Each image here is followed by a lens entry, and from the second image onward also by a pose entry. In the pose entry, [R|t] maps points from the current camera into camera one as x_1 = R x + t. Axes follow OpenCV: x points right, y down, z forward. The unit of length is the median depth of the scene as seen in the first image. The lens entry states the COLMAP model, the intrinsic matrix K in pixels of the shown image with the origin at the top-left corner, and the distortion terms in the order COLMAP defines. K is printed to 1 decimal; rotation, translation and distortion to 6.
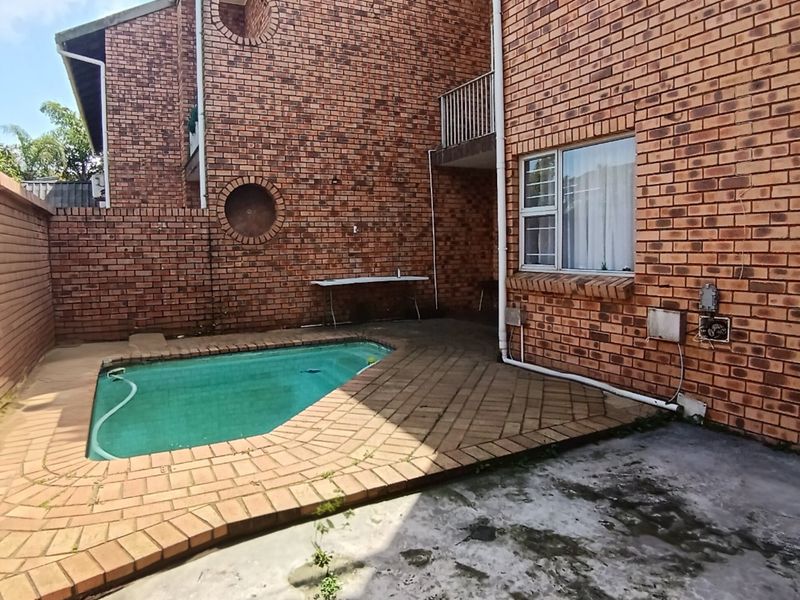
lens RADIAL K [[533.1, 0, 398.9], [0, 533.1, 299.6], [0, 0, 1]] dist [-0.047761, -0.000609]
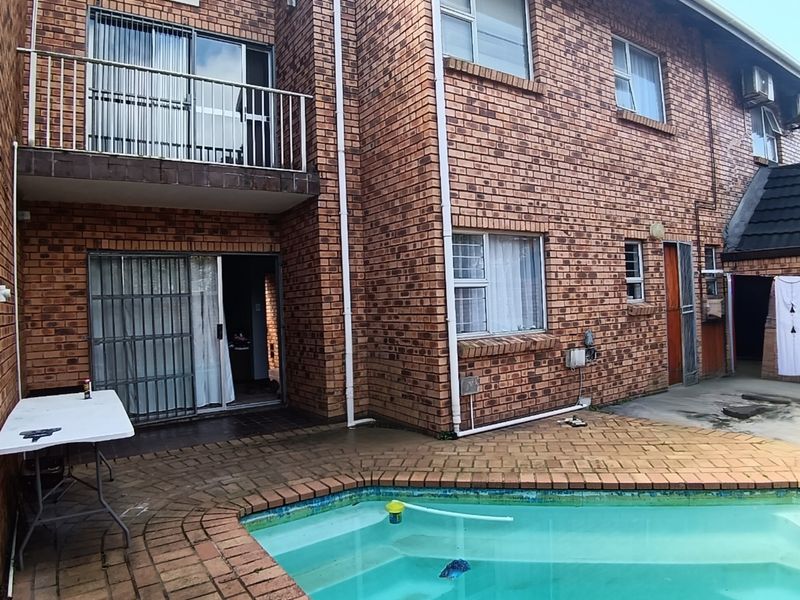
lens RADIAL K [[533.1, 0, 399.9], [0, 533.1, 301.6], [0, 0, 1]] dist [-0.047761, -0.000609]
pose [[-0.111570, 0.017091, 0.993610, -0.971978], [0.135656, 0.990754, -0.001809, -0.178312], [-0.984454, 0.134588, -0.112857, 1.549844]]
